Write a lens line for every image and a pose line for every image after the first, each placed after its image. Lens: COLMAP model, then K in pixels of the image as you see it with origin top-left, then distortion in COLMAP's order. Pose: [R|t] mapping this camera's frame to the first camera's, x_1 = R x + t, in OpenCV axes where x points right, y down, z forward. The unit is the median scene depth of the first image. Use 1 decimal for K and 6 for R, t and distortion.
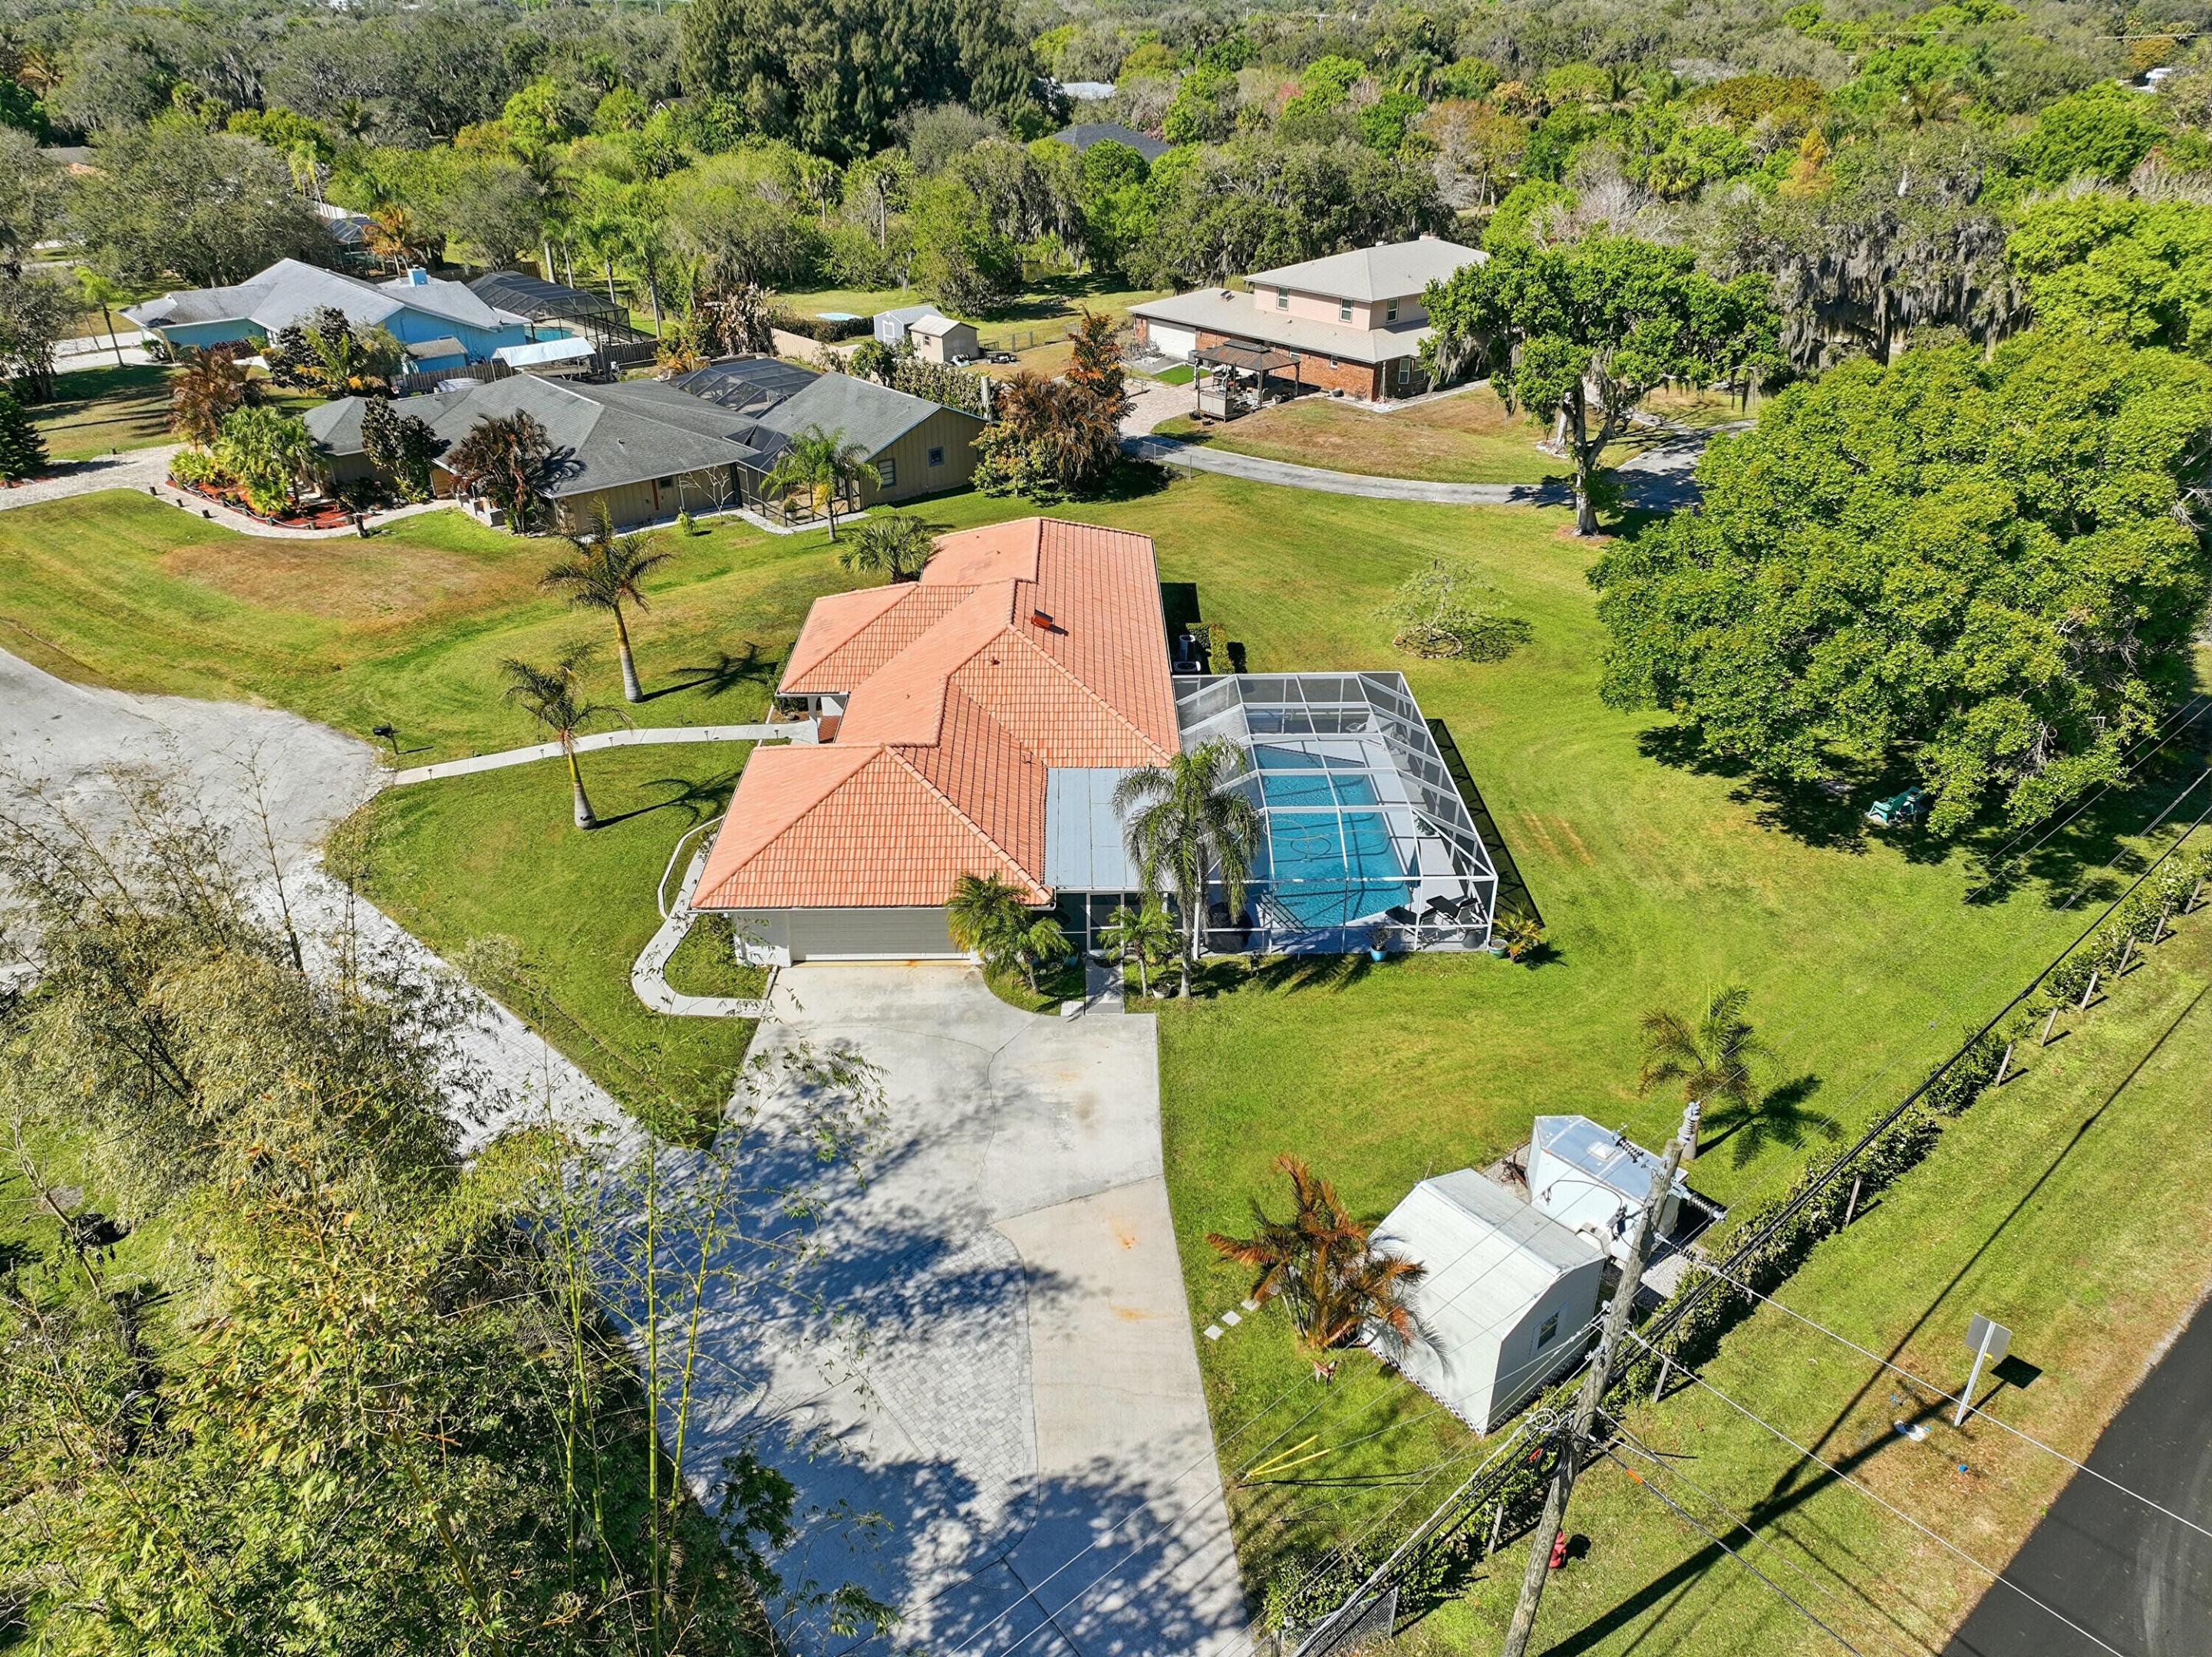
lens RADIAL K [[1560.0, 0, 1106.0], [0, 1560.0, 828.5], [0, 0, 1]] dist [-0.007858, 0.021585]
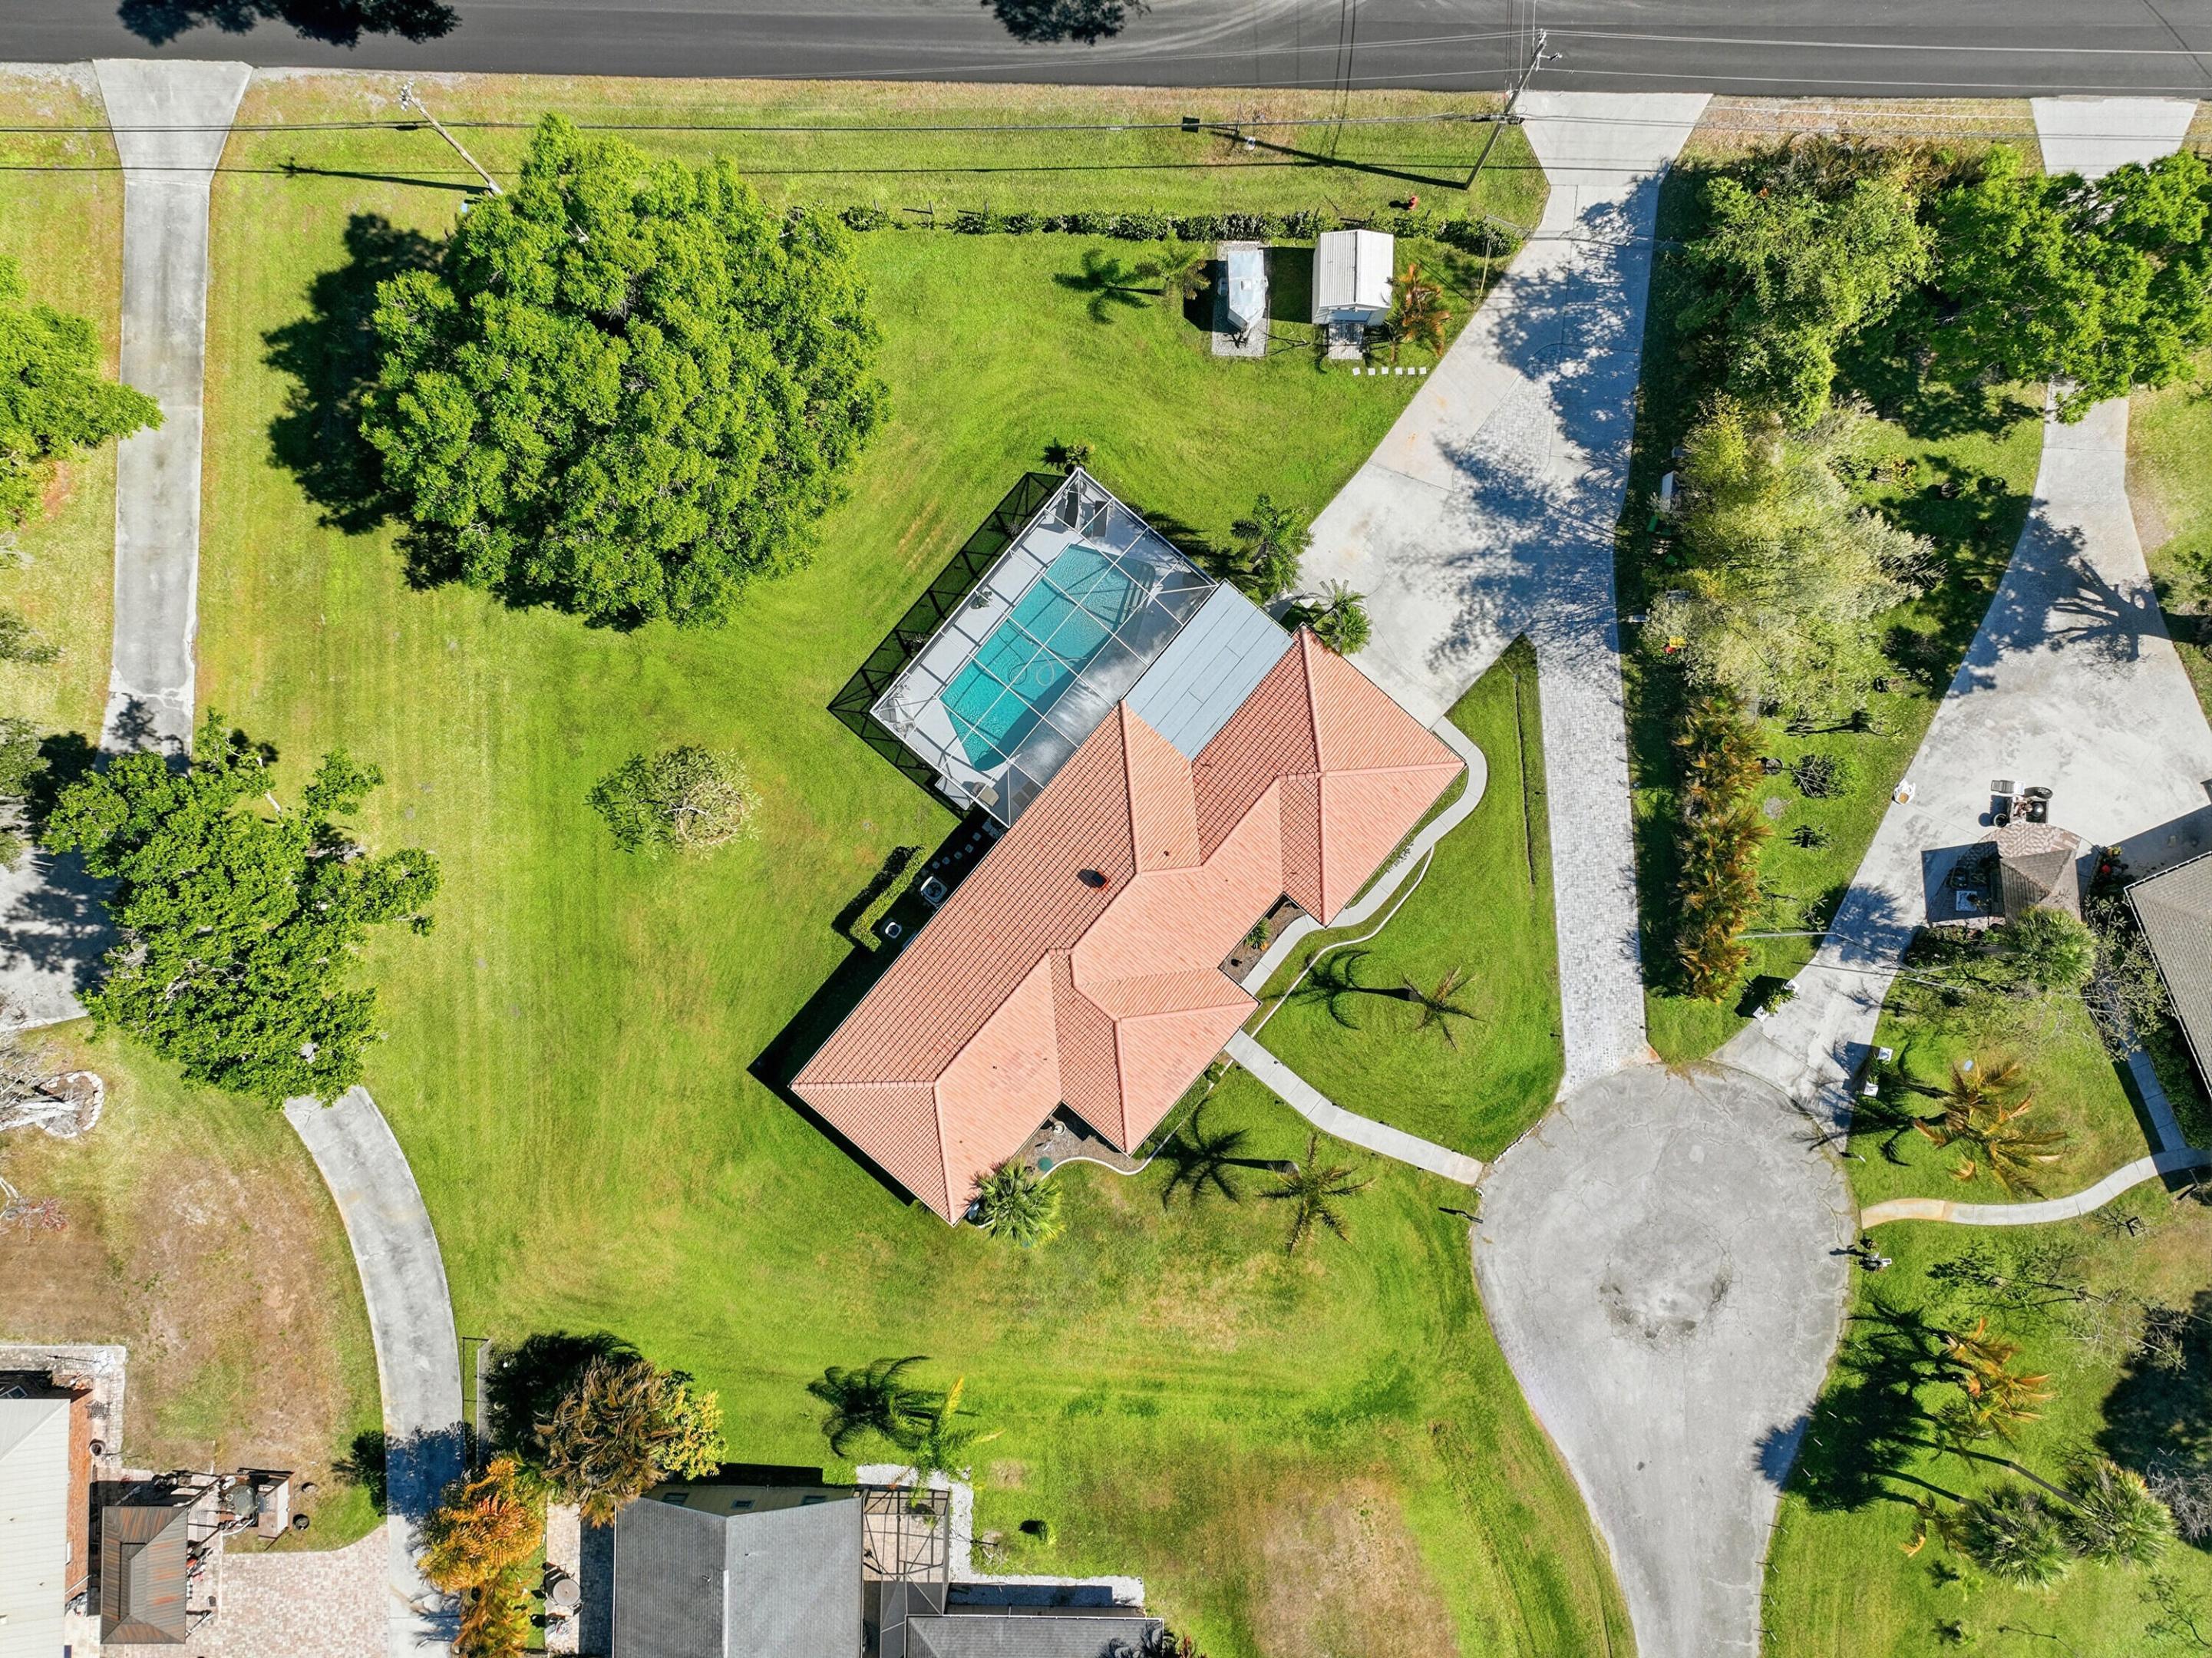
lens RADIAL K [[1560.2, 0, 1106.0], [0, 1560.2, 829.0], [0, 0, 1]] dist [-0.007858, 0.021585]
pose [[-0.747172, -0.664550, -0.010388, -0.002705], [0.317611, -0.370741, 0.872740, -0.791047], [-0.583830, 0.648787, 0.488075, 0.226616]]
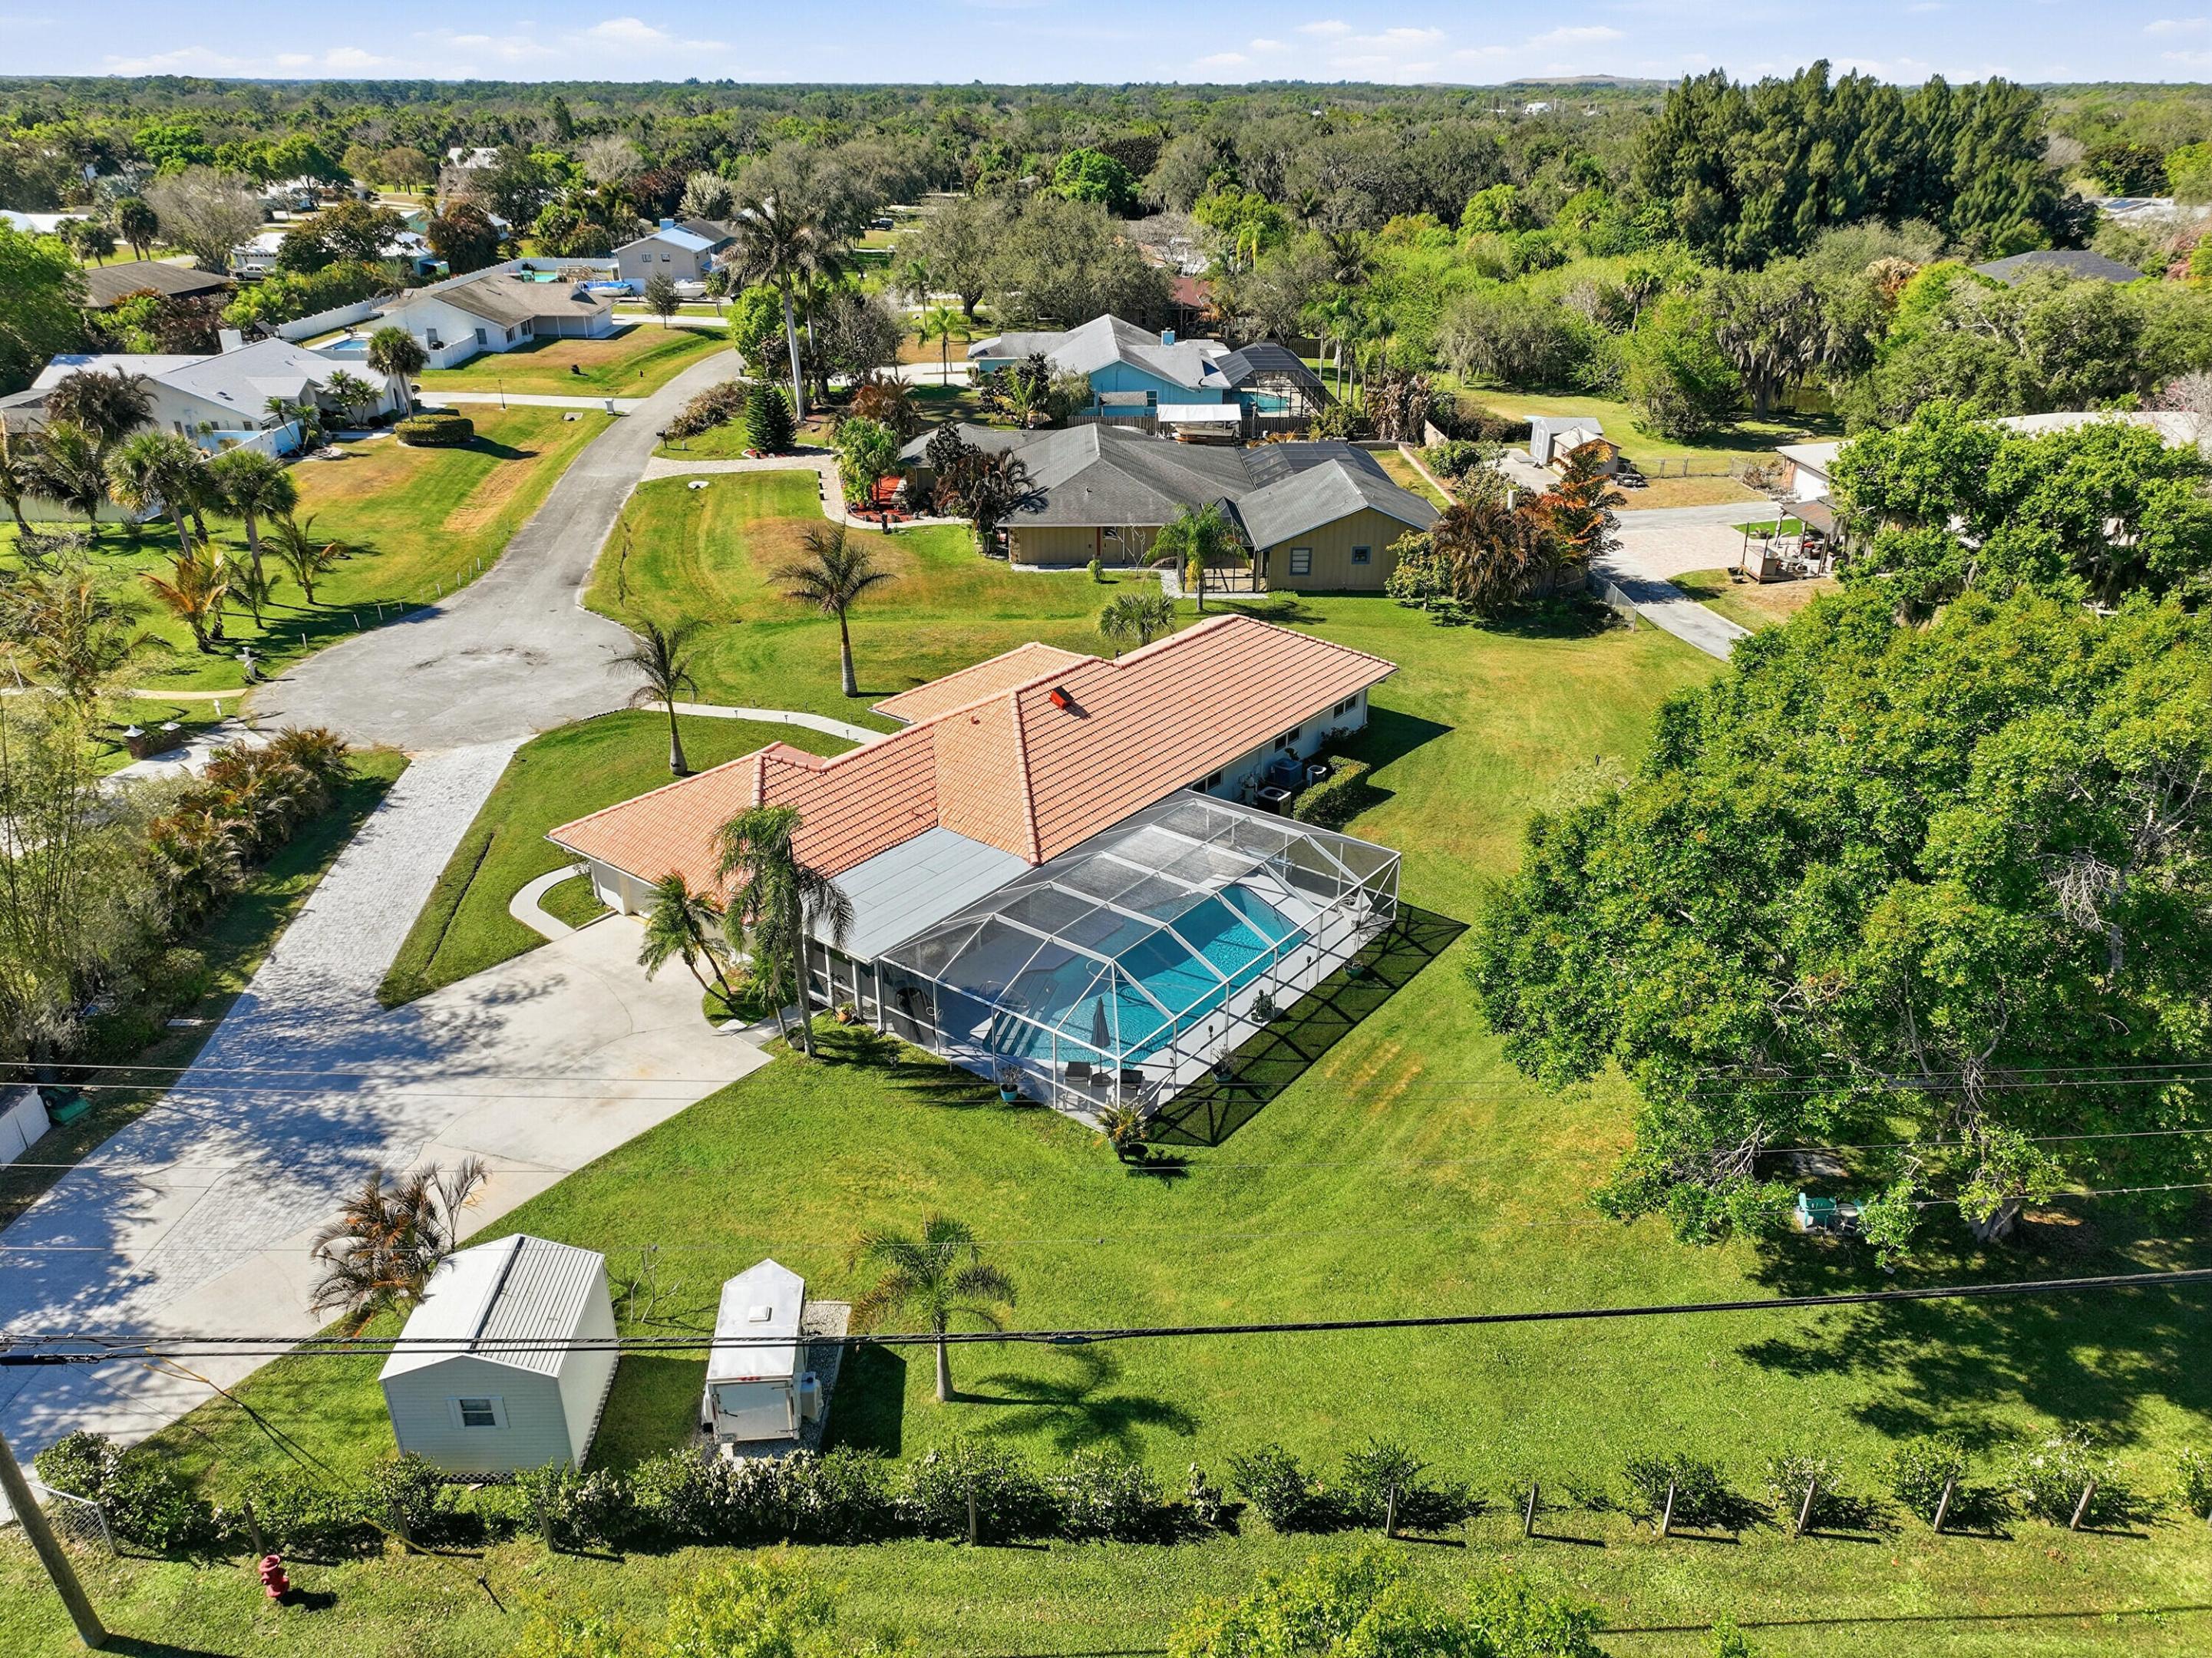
lens RADIAL K [[1560.2, 0, 1106.0], [0, 1560.2, 829.0], [0, 0, 1]] dist [-0.007858, 0.021585]
pose [[0.778759, 0.273686, -0.564474, 0.371008], [-0.303992, 0.951746, 0.042062, -0.067535], [0.548748, 0.138839, 0.824378, 0.126596]]
